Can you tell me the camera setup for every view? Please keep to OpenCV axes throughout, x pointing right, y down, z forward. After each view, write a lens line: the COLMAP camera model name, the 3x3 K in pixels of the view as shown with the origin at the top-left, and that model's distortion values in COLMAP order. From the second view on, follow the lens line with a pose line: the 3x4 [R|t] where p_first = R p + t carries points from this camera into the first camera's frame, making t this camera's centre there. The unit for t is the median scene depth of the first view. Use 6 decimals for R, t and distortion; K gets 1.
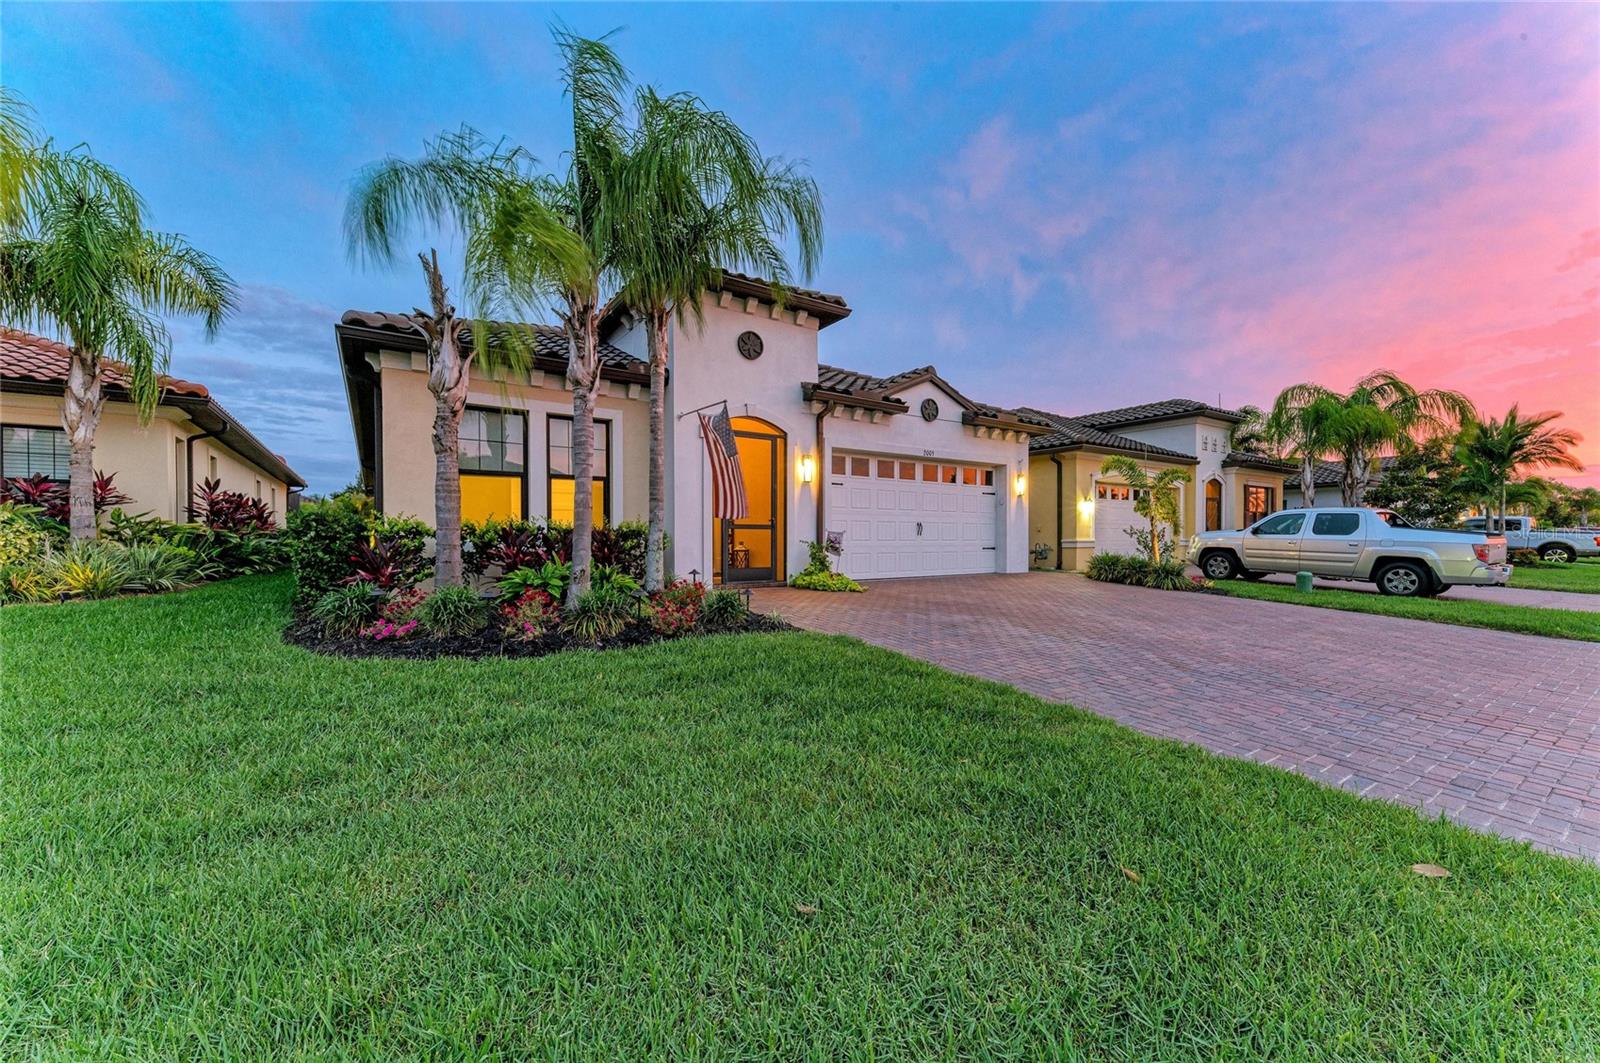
lens RADIAL K [[635.3, 0, 827.1], [0, 635.3, 531.1], [0, 0, 1]] dist [0.017235, -0.005507]
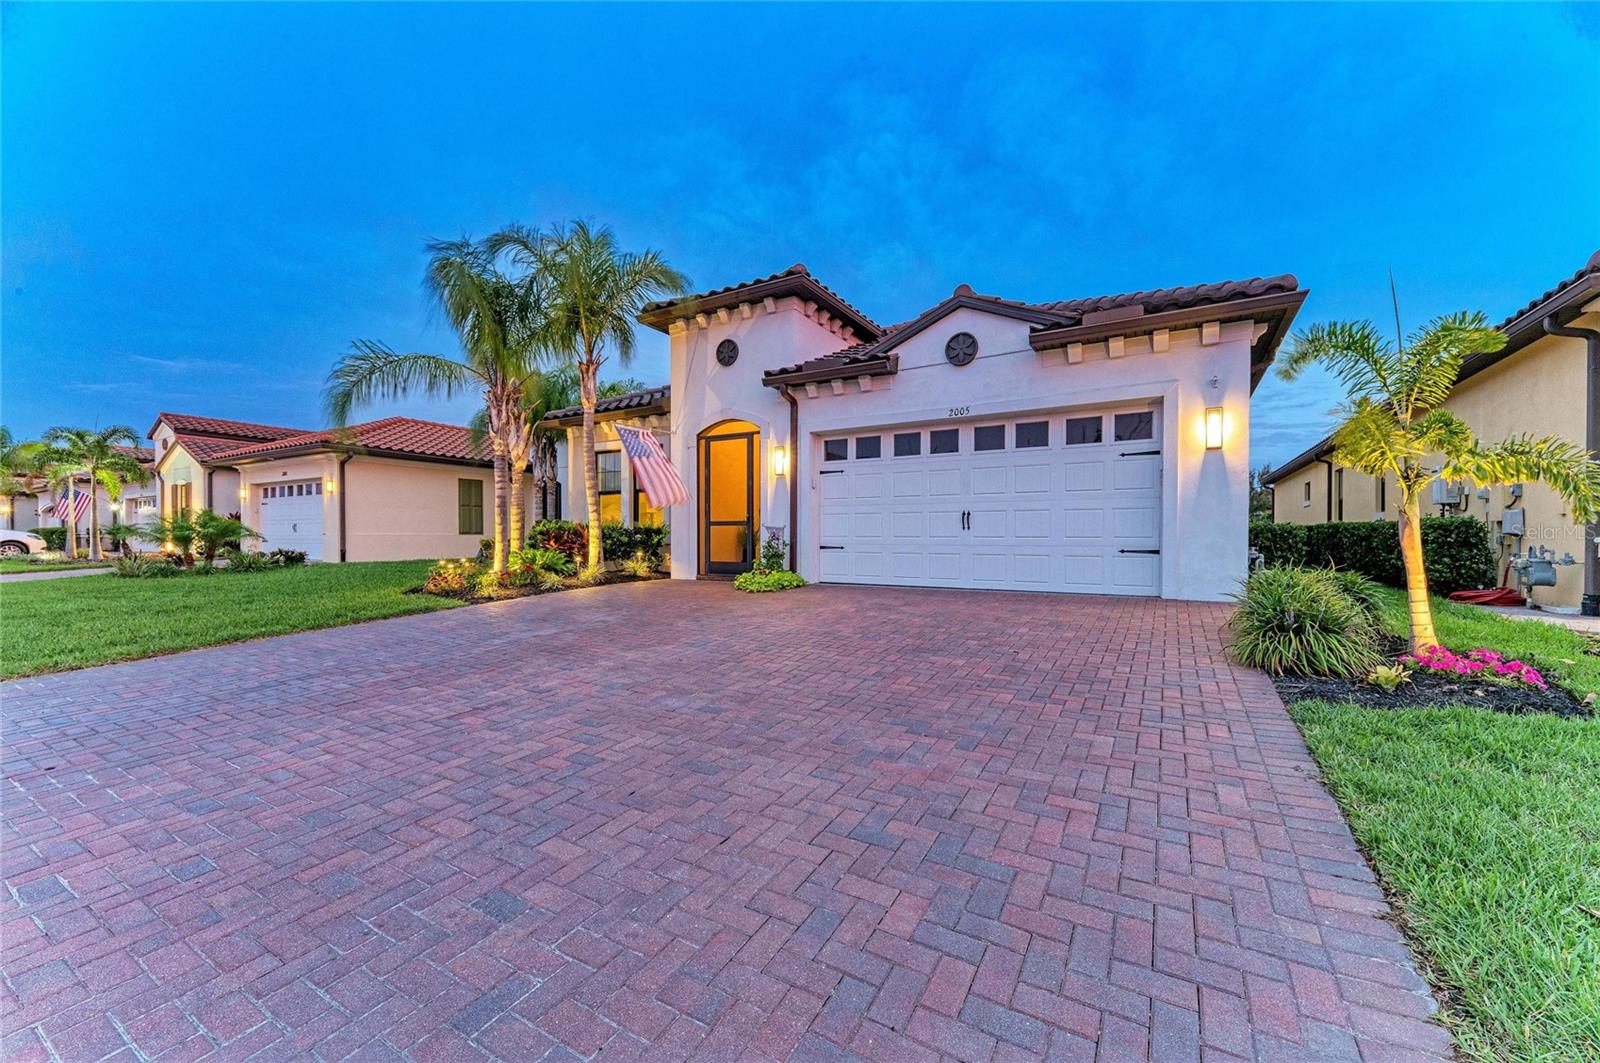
lens RADIAL K [[635.3, 0, 806.2], [0, 635.3, 535.8], [0, 0, 1]] dist [0.017235, -0.005507]
pose [[0.387164, -0.001690, -0.922009, 0.828718], [0.009890, 0.999948, 0.002320, 0.011418], [0.921958, -0.010017, 0.387161, 0.644883]]
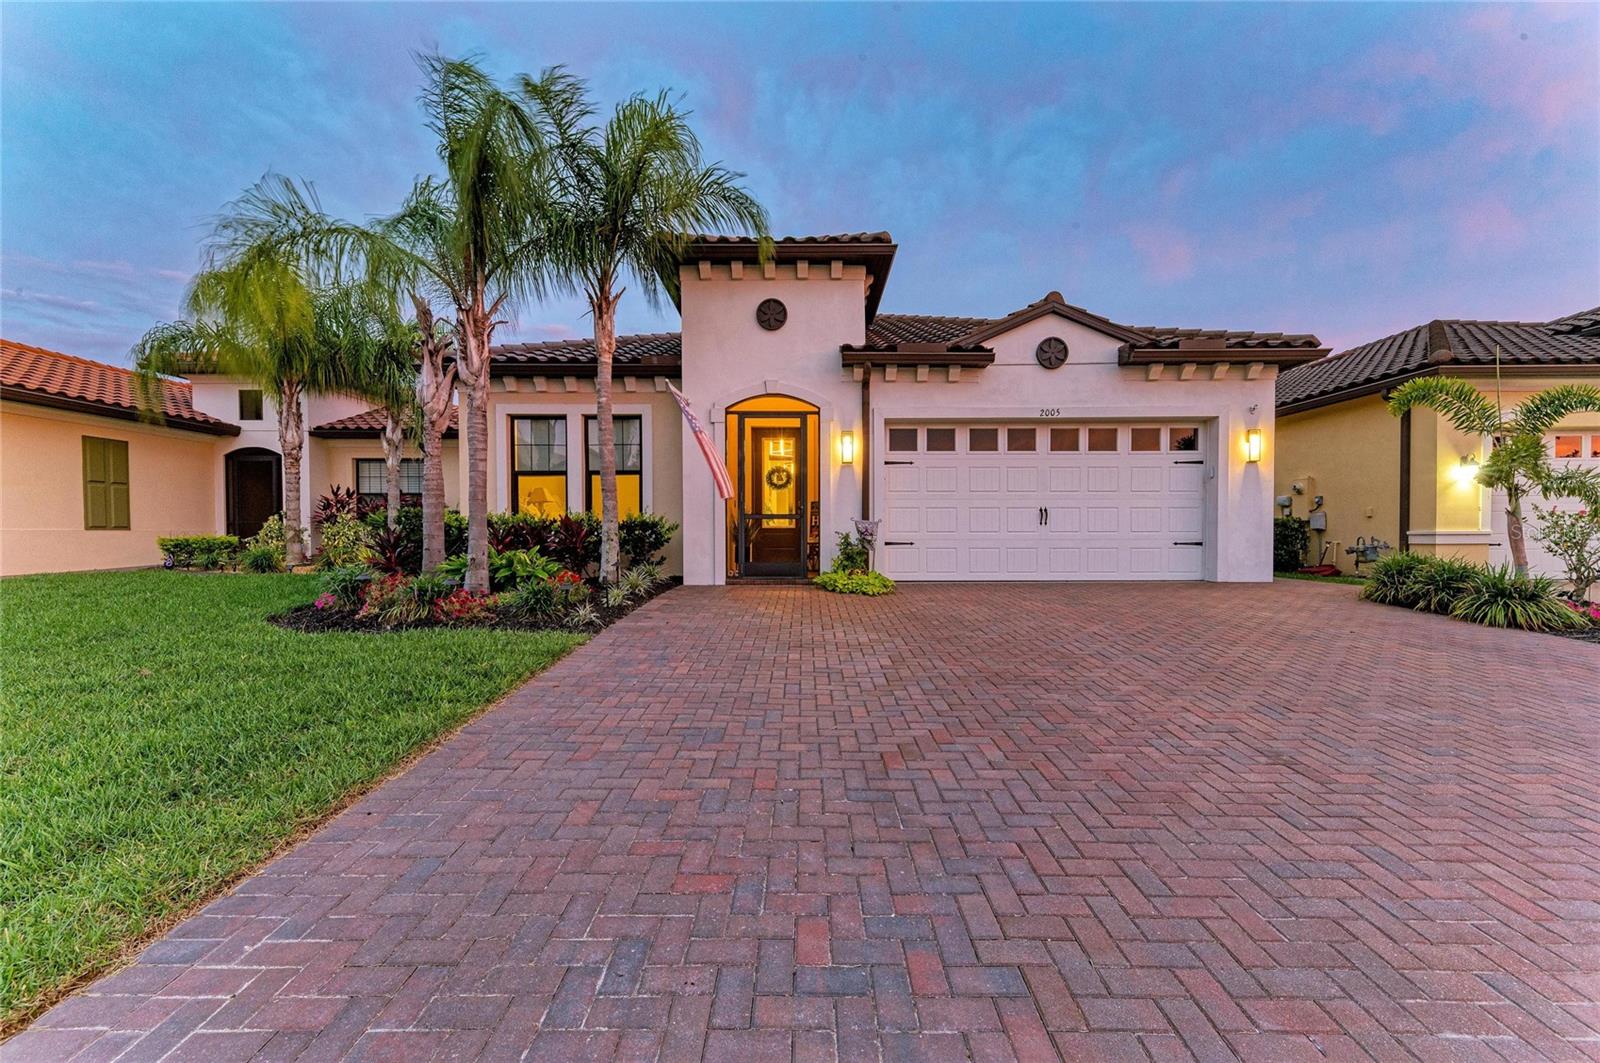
lens RADIAL K [[635.3, 0, 812.0], [0, 635.3, 535.5], [0, 0, 1]] dist [0.017235, -0.005507]
pose [[0.810764, 0.001669, -0.585370, 0.412397], [0.008460, 0.999858, 0.014568, 0.006712], [0.585312, -0.016763, 0.810635, 0.273210]]
